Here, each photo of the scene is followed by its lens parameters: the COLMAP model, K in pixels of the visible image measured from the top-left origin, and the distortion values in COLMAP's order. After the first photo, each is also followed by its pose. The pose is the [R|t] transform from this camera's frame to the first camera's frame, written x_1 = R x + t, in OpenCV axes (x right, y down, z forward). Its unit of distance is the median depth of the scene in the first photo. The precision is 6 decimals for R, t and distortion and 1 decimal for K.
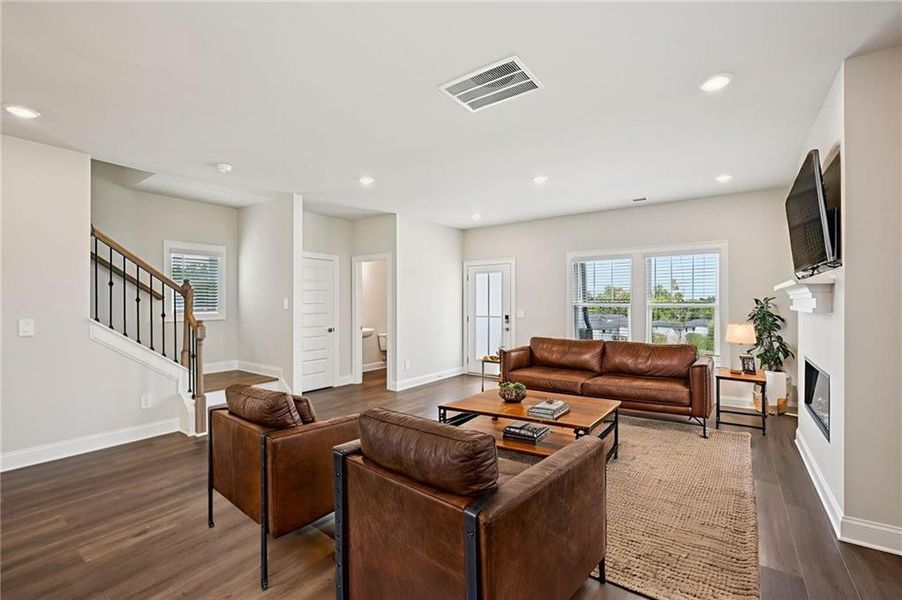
lens RADIAL K [[389.4, 0, 445.4], [0, 389.4, 302.4], [0, 0, 1]] dist [-0.002168, 0.000091]
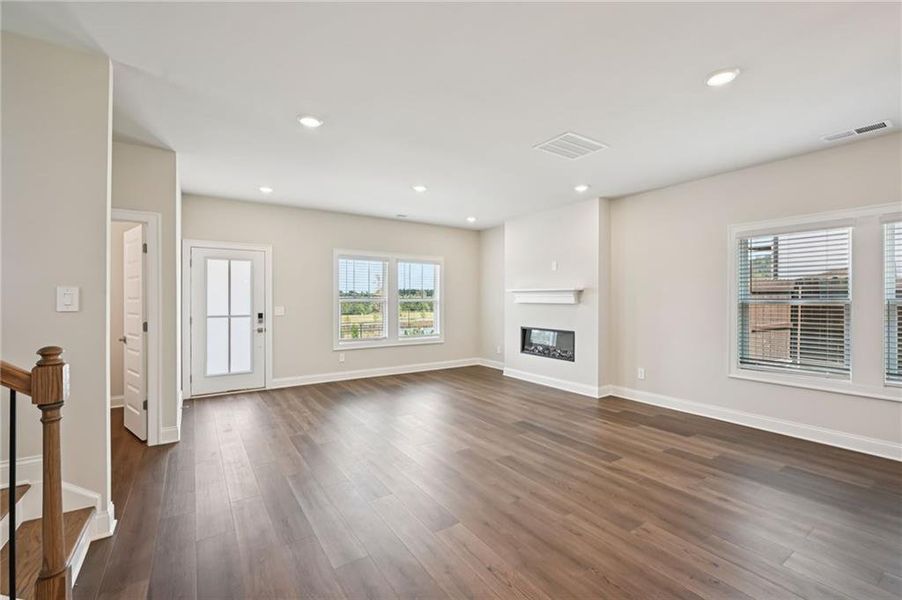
lens RADIAL K [[389.4, 0, 467.4], [0, 389.4, 283.6], [0, 0, 1]] dist [-0.002168, 0.000091]
pose [[0.310588, 0.037891, 0.949789, -0.491206], [0.001394, 0.999186, -0.040317, 0.003809], [-0.950544, 0.013846, 0.310282, 0.325830]]
